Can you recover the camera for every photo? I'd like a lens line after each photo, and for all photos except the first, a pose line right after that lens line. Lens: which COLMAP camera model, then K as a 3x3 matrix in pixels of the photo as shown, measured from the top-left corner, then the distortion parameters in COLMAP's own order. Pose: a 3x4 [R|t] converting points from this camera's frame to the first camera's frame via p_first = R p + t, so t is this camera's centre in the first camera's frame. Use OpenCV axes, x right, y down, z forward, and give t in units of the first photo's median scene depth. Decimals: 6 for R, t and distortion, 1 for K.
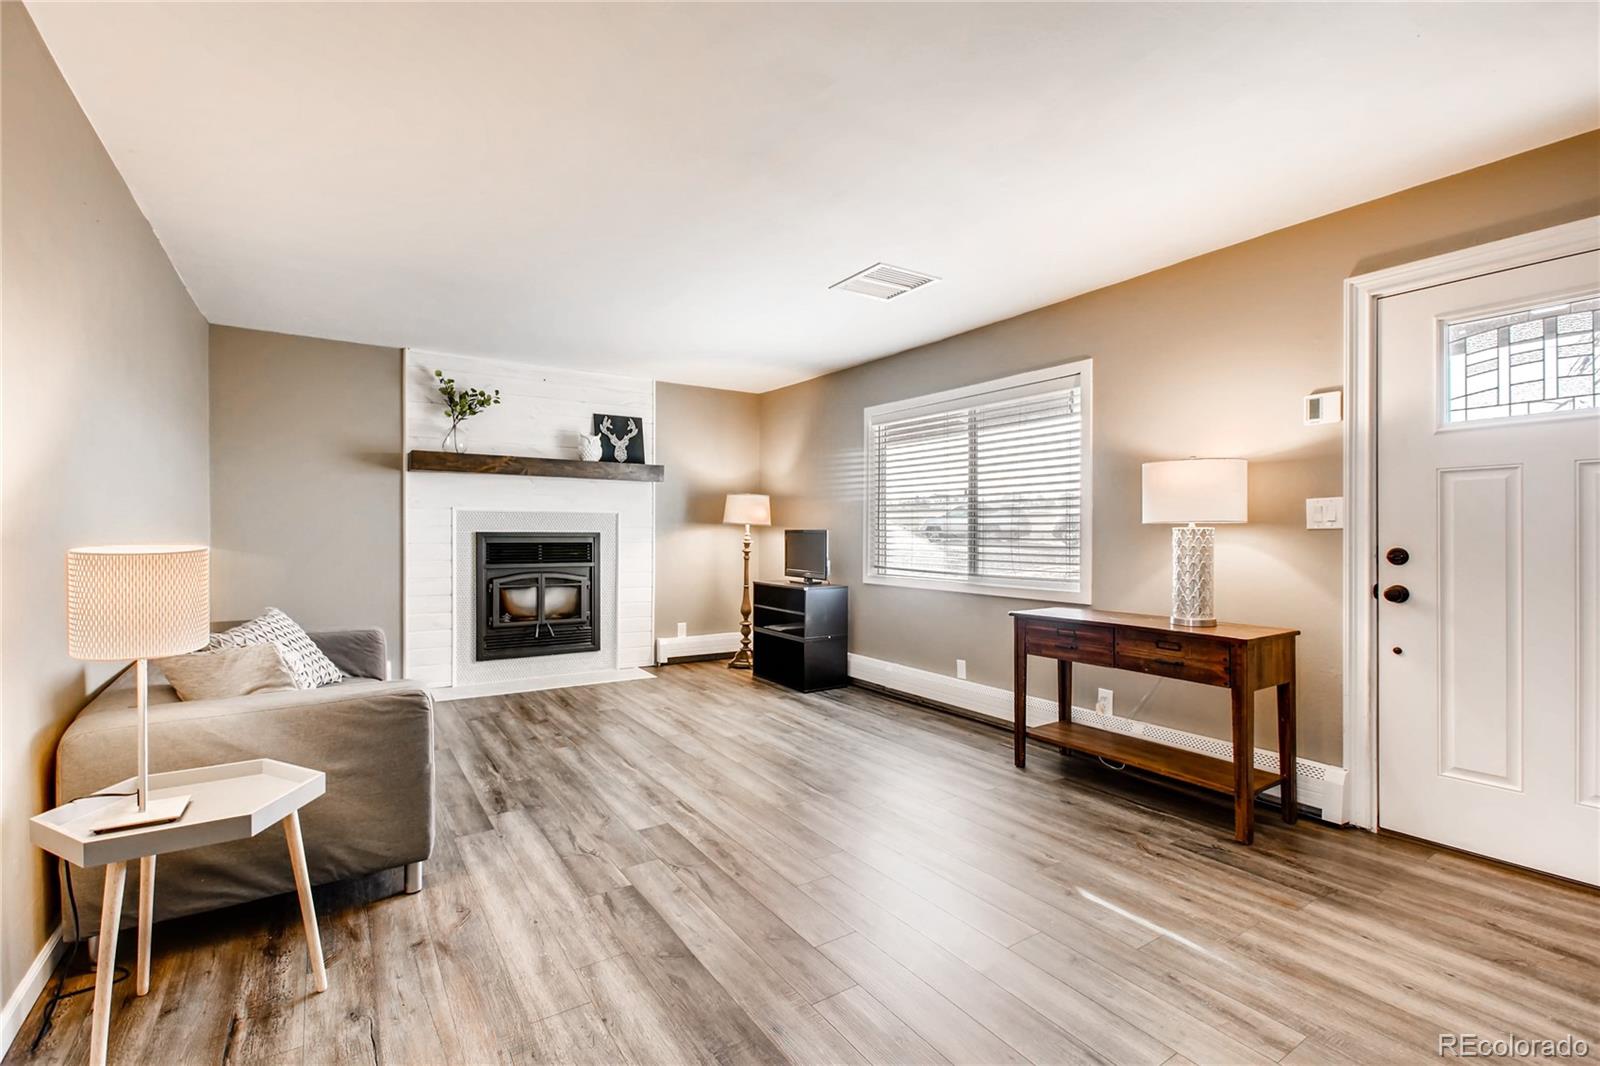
lens RADIAL K [[716.1, 0, 795.9], [0, 716.1, 532.7], [0, 0, 1]] dist [0.011118, -0.003935]
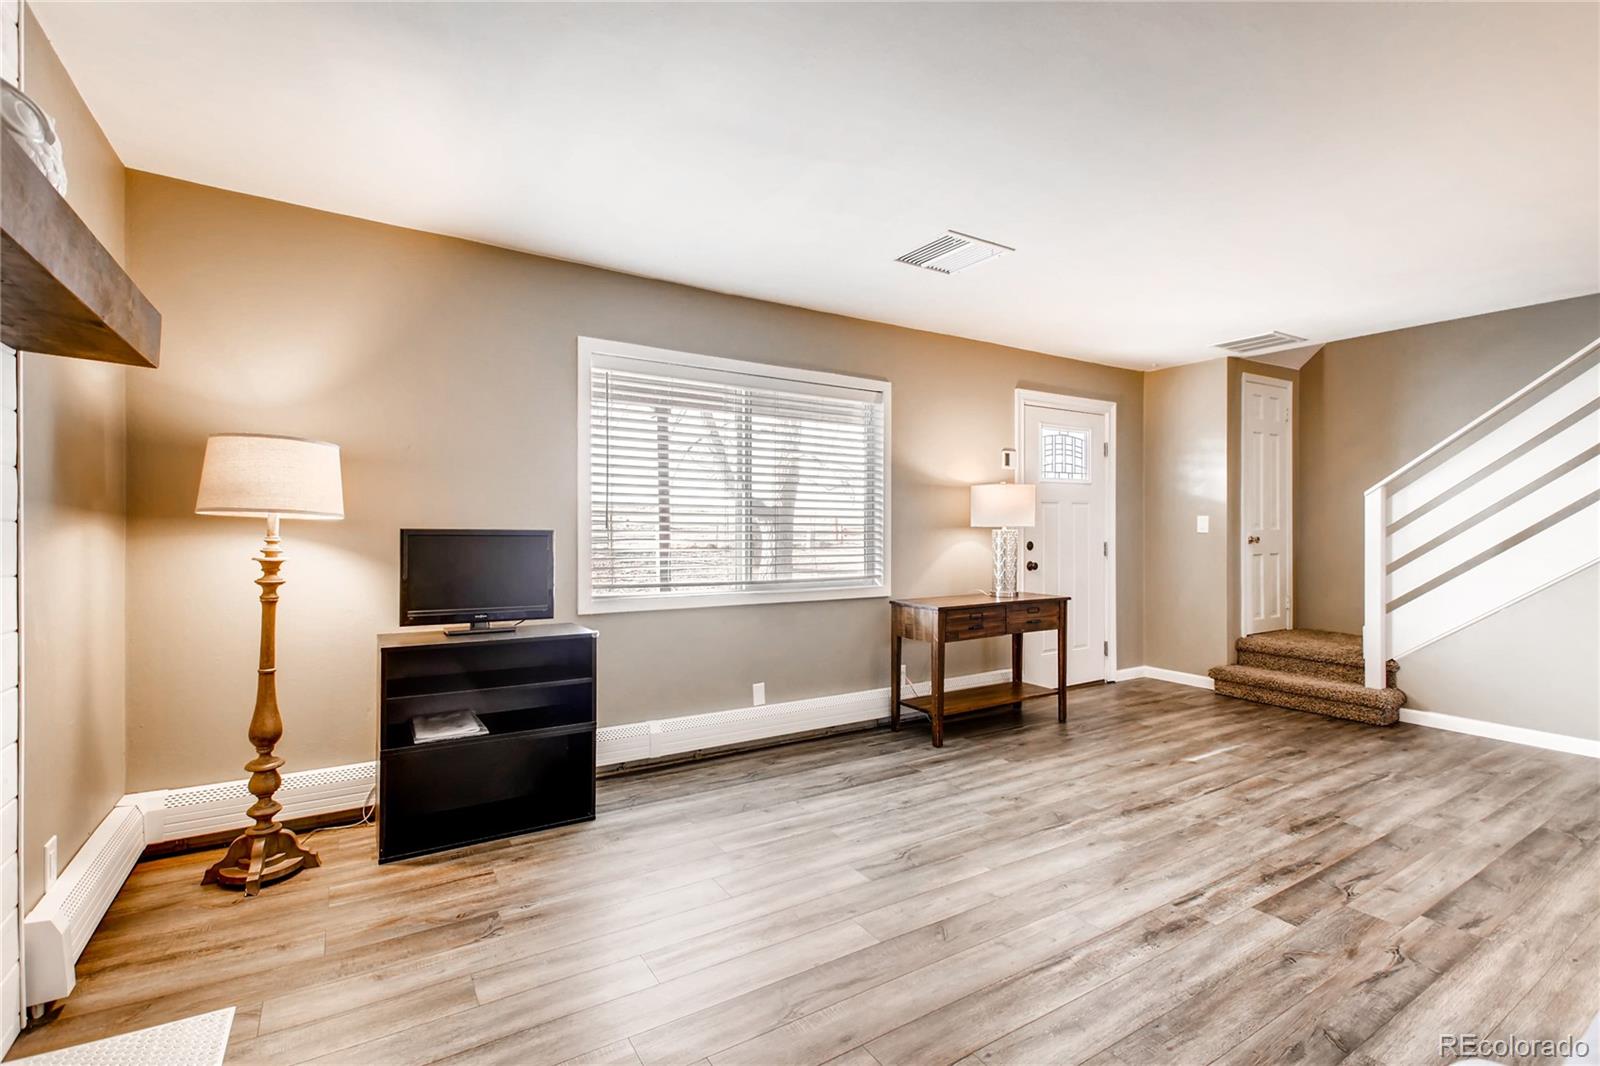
lens RADIAL K [[716.1, 0, 790.9], [0, 716.1, 529.0], [0, 0, 1]] dist [0.011118, -0.003935]
pose [[0.022881, -0.000928, 0.999738, -0.910429], [-0.002792, 0.999996, 0.000992, -0.009348], [-0.999734, -0.002814, 0.022878, 1.381757]]
